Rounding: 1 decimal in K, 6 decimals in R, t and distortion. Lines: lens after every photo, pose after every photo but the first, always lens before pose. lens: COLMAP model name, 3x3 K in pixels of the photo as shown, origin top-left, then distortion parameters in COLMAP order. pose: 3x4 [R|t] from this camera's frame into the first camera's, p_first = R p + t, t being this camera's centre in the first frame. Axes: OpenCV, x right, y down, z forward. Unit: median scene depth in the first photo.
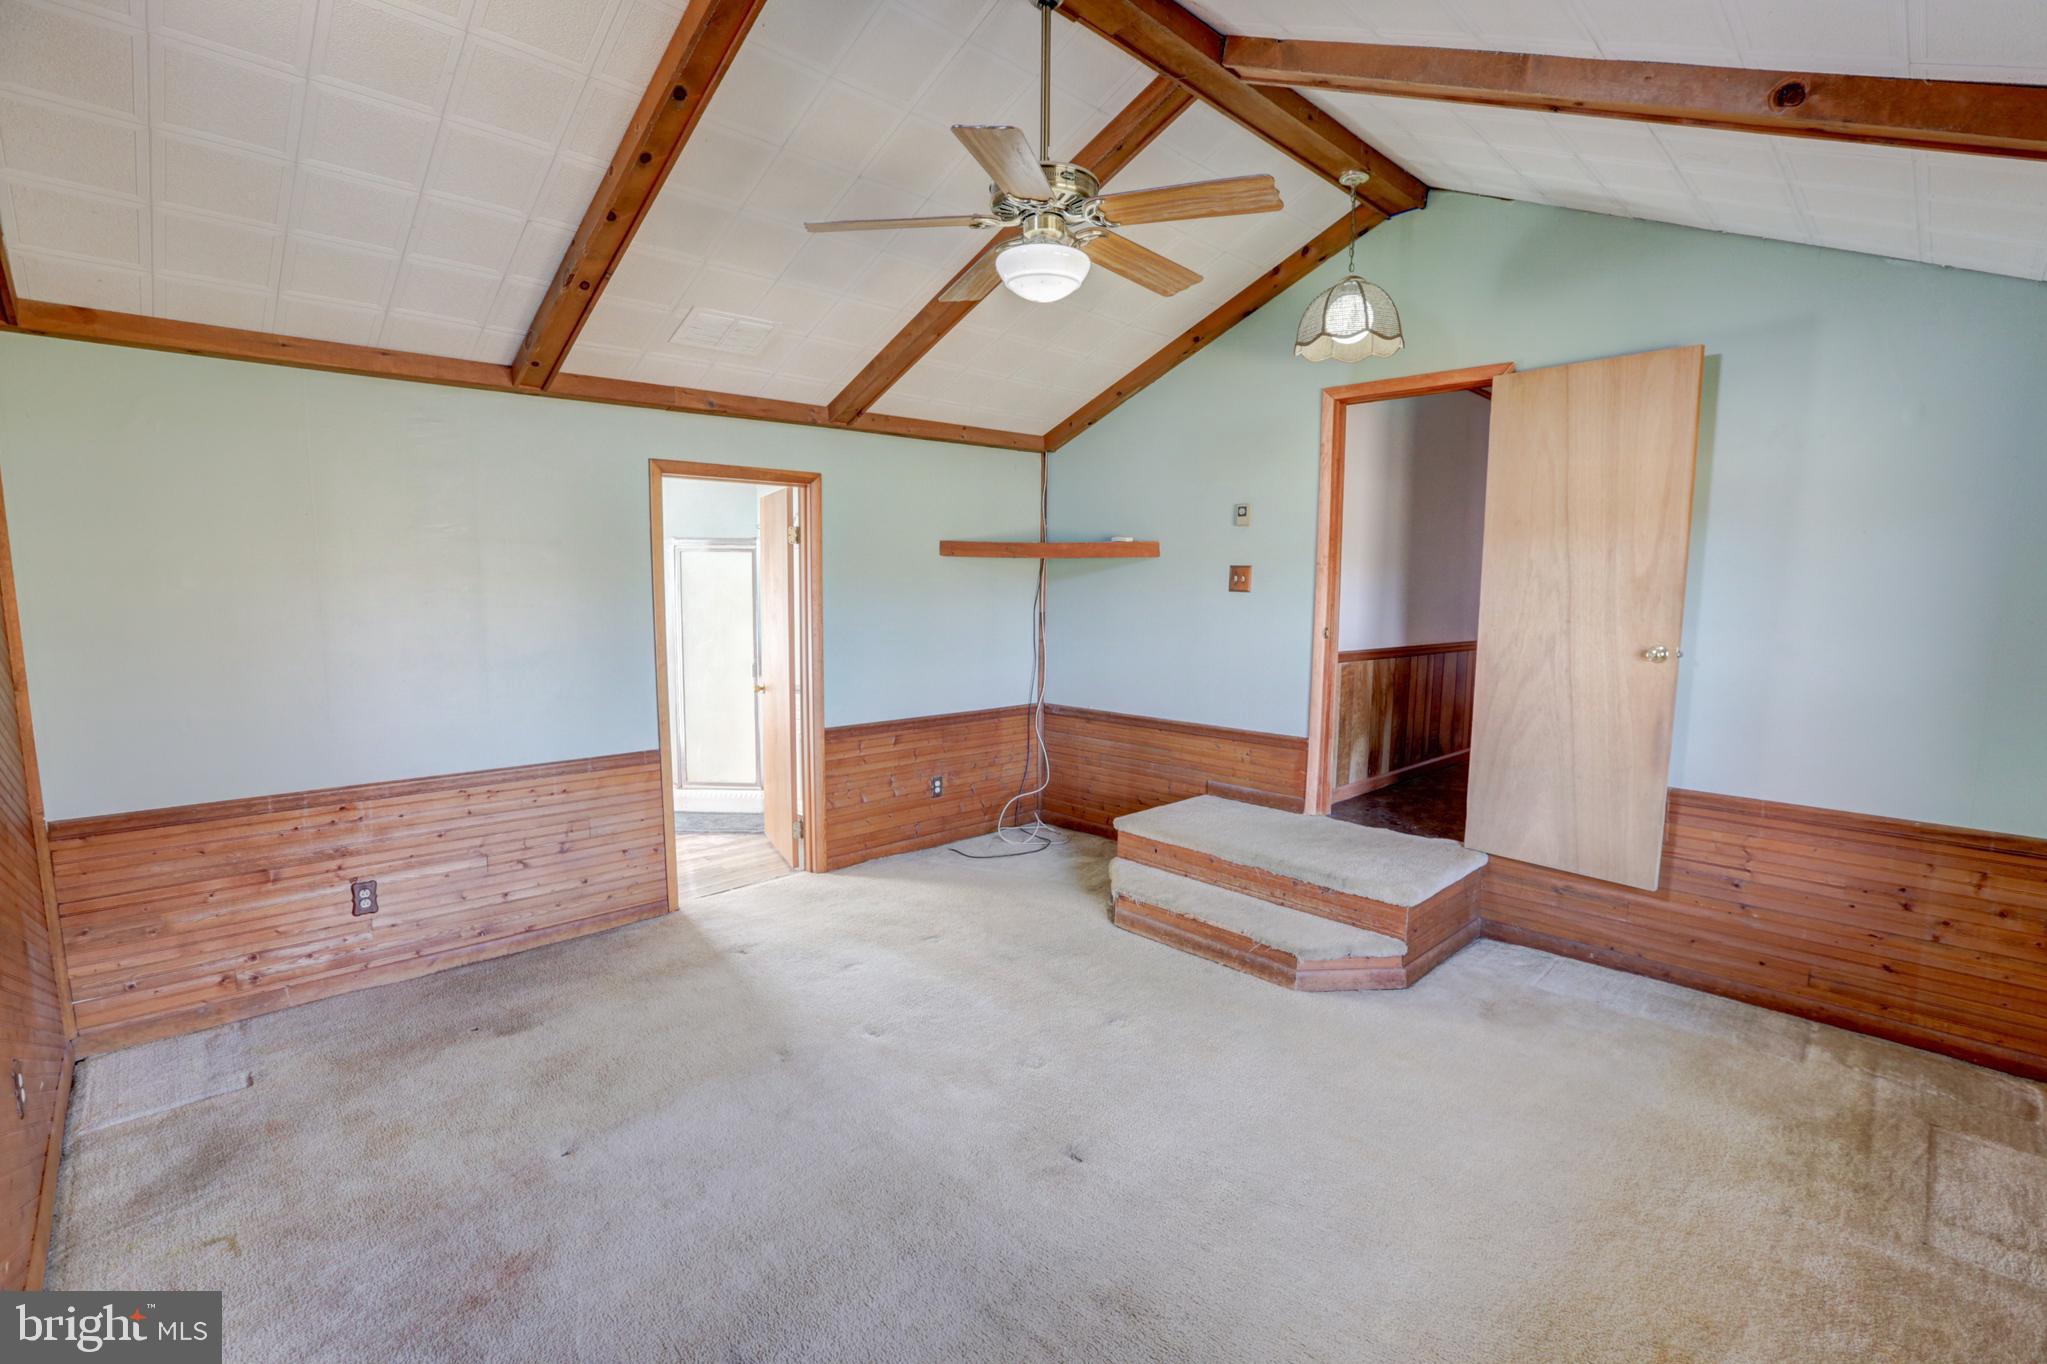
lens RADIAL K [[934.7, 0, 1028.3], [0, 934.7, 692.4], [0, 0, 1]] dist [-0.060895, 0.026110]
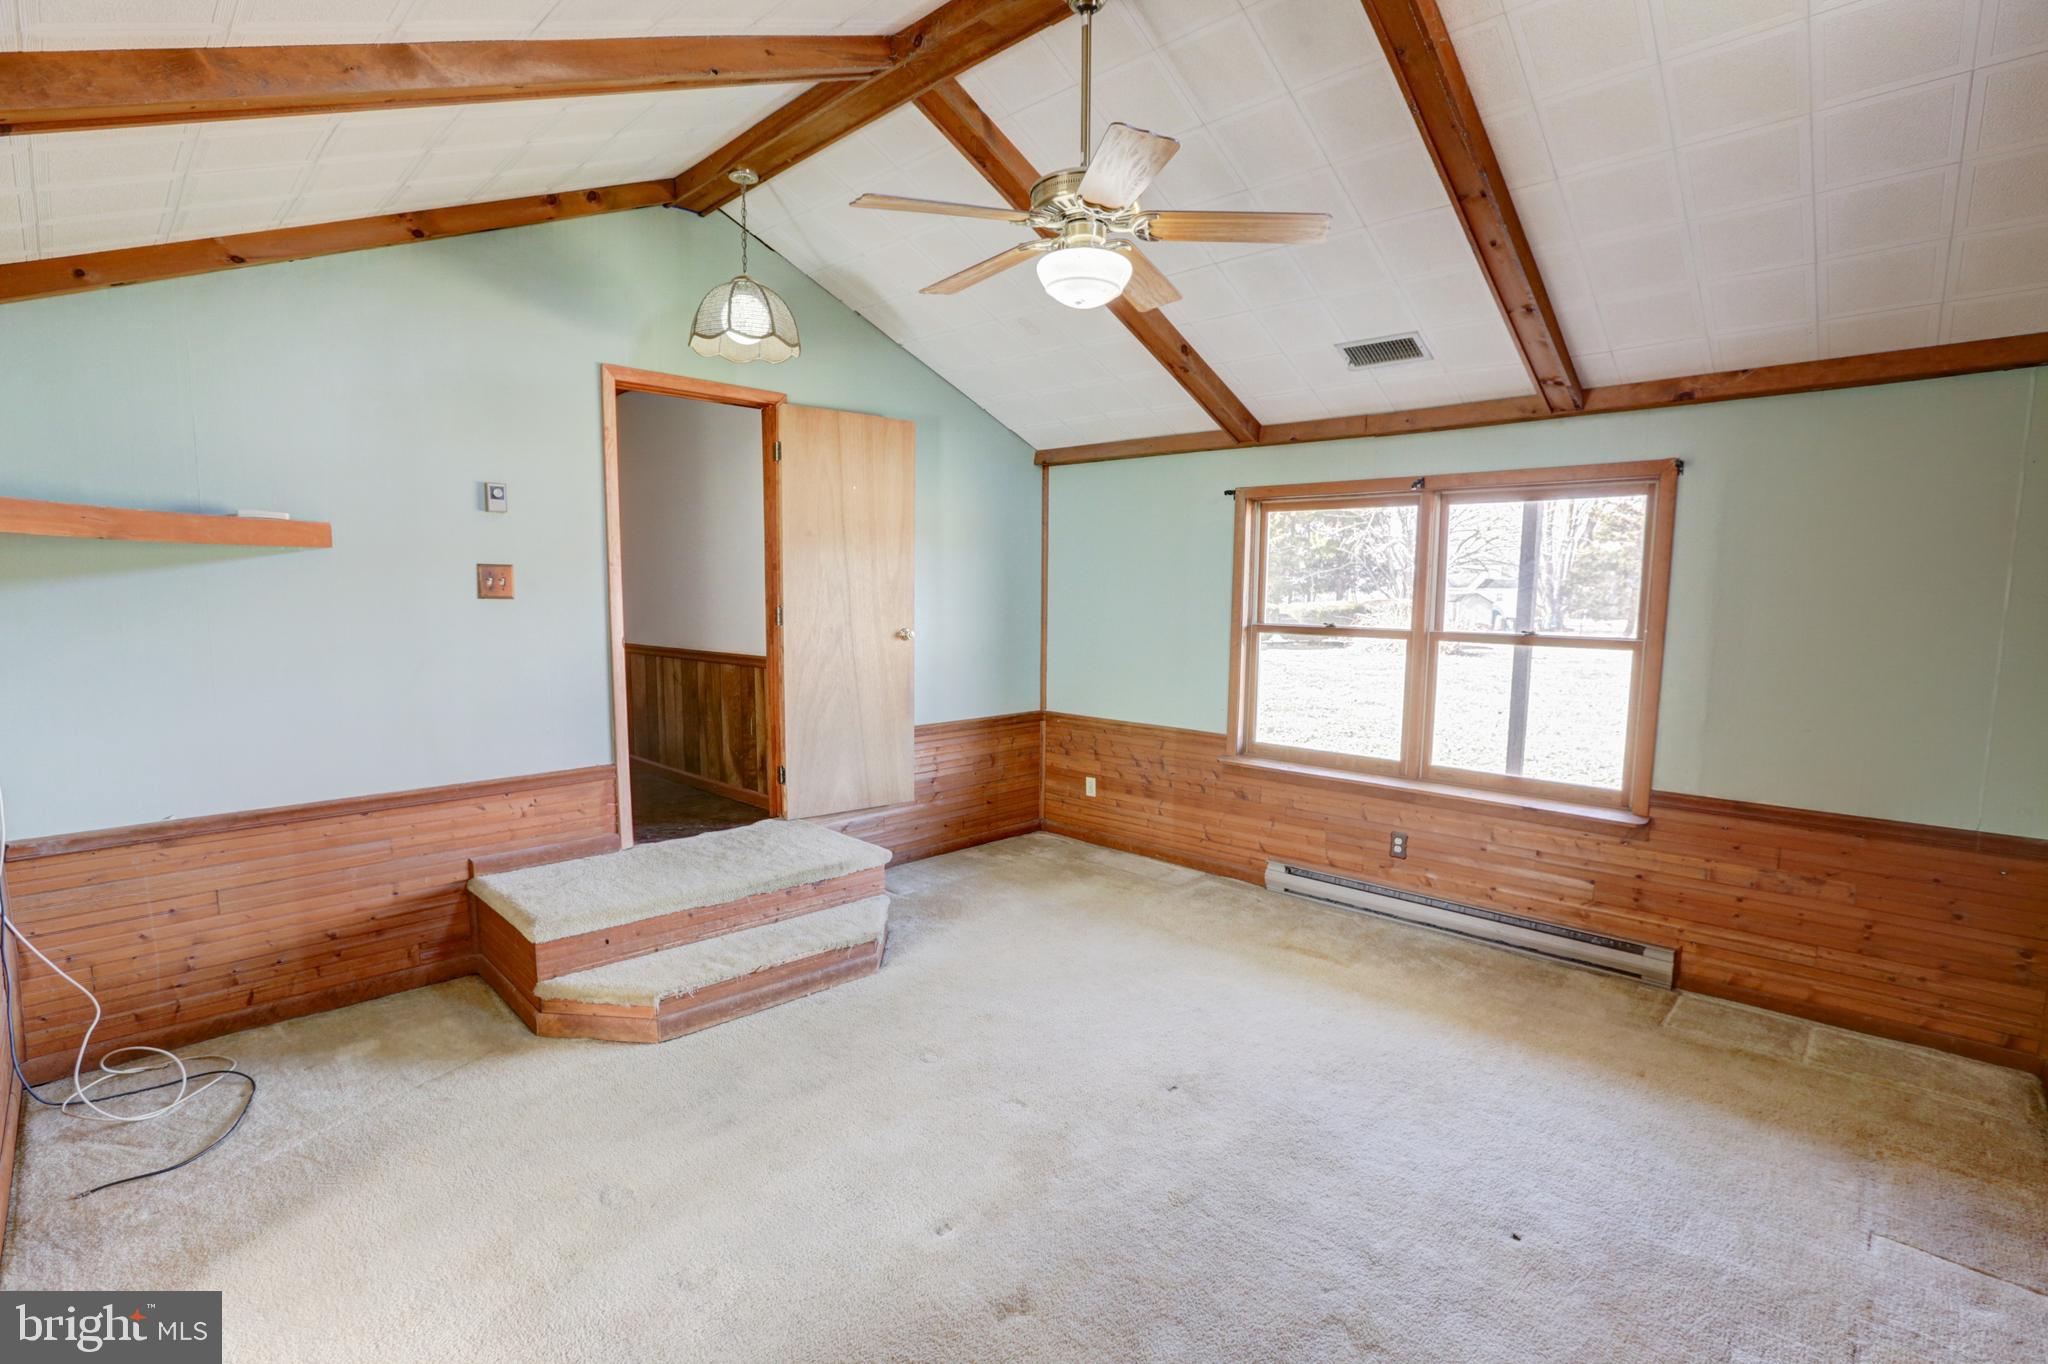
lens RADIAL K [[935.2, 0, 1028.8], [0, 935.2, 692.4], [0, 0, 1]] dist [-0.060895, 0.026110]
pose [[-0.018530, -0.118447, 0.992787, -0.680873], [0.112054, 0.986456, 0.119783, -0.094018], [-0.993529, 0.113465, -0.005007, 0.741397]]
